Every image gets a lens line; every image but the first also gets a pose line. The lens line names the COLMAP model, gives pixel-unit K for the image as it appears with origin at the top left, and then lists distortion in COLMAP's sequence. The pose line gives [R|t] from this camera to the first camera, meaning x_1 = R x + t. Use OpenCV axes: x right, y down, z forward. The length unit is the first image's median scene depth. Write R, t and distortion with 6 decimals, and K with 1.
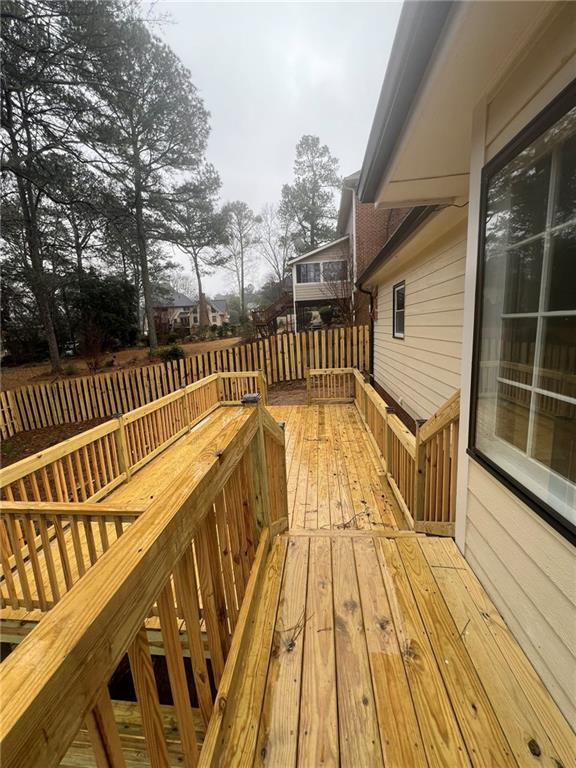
lens RADIAL K [[306.0, 0, 287.3], [0, 306.0, 383.0], [0, 0, 1]] dist [-0.004582, 0.000697]
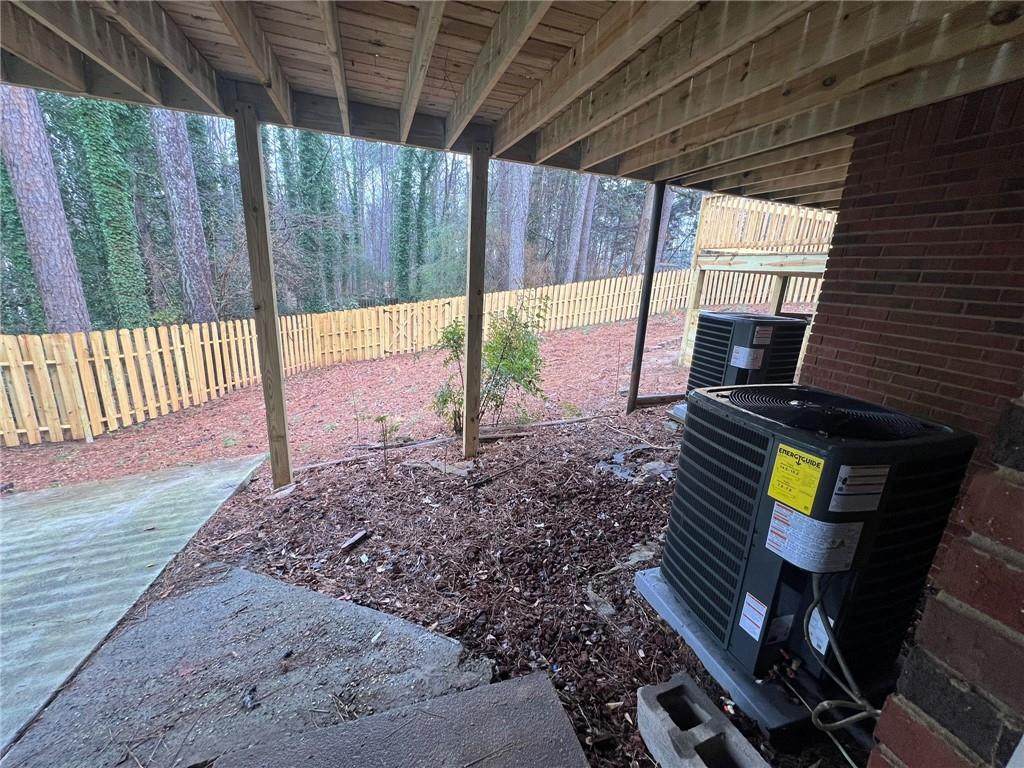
lens RADIAL K [[408.0, 0, 509.0], [0, 408.0, 383.6], [0, 0, 1]] dist [-0.004582, 0.000697]
pose [[0.393217, 0.316638, -0.863204, 0.714064], [-0.241680, 0.941412, 0.235233, 0.696220], [0.887114, 0.116121, 0.446704, -0.817108]]
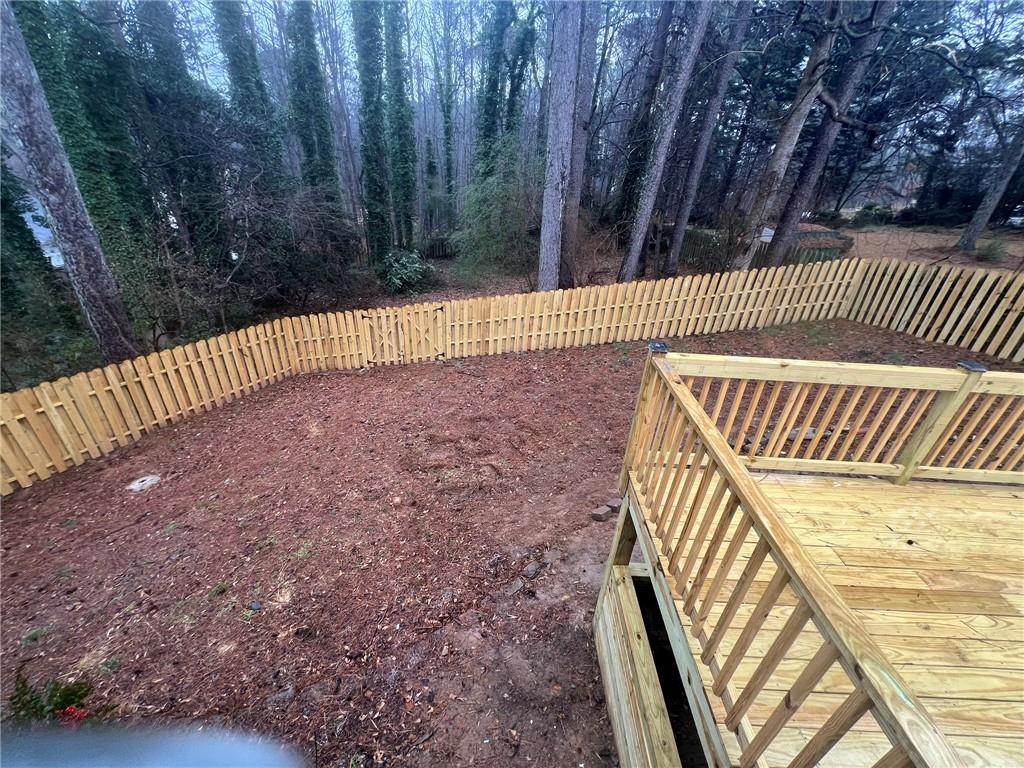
lens RADIAL K [[408.0, 0, 509.7], [0, 408.0, 385.2], [0, 0, 1]] dist [-0.004582, 0.000697]
pose [[0.079468, 0.525193, -0.847265, -0.060067], [-0.232788, 0.836229, 0.496518, -0.015609], [0.969275, 0.157775, 0.188712, 0.177074]]
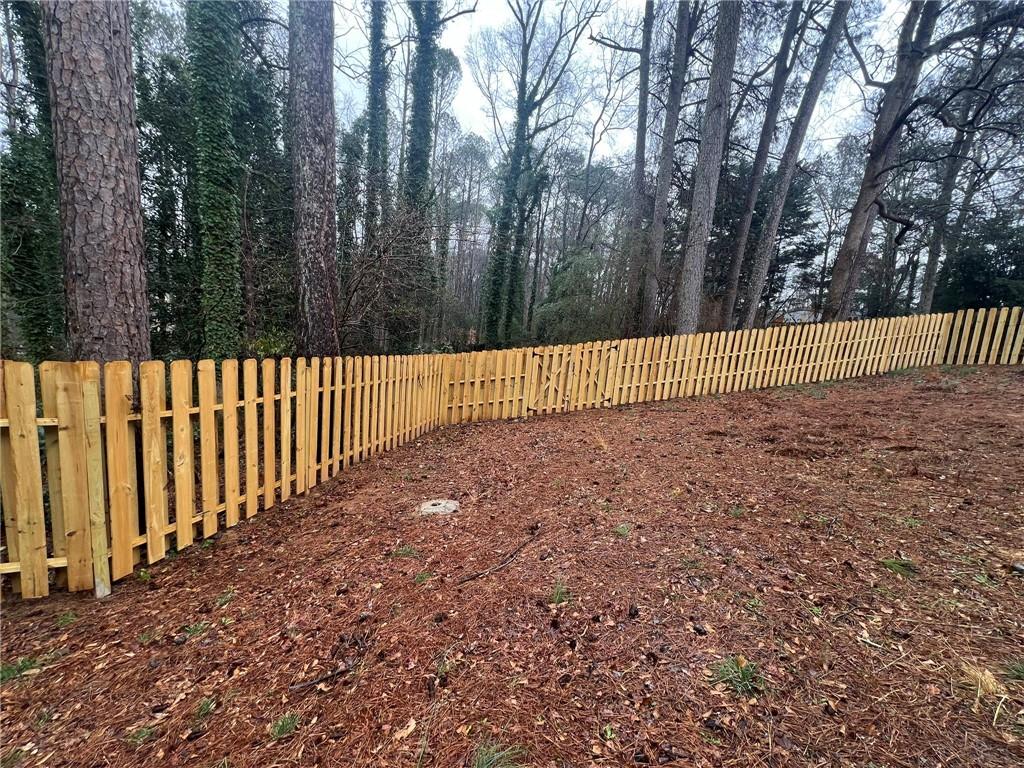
lens RADIAL K [[408.0, 0, 509.9], [0, 408.0, 383.1], [0, 0, 1]] dist [-0.004582, 0.000697]
pose [[0.278537, 0.219833, -0.934928, -0.419421], [-0.271018, 0.951881, 0.143077, 1.009745], [0.921394, 0.213530, 0.324713, -1.175922]]
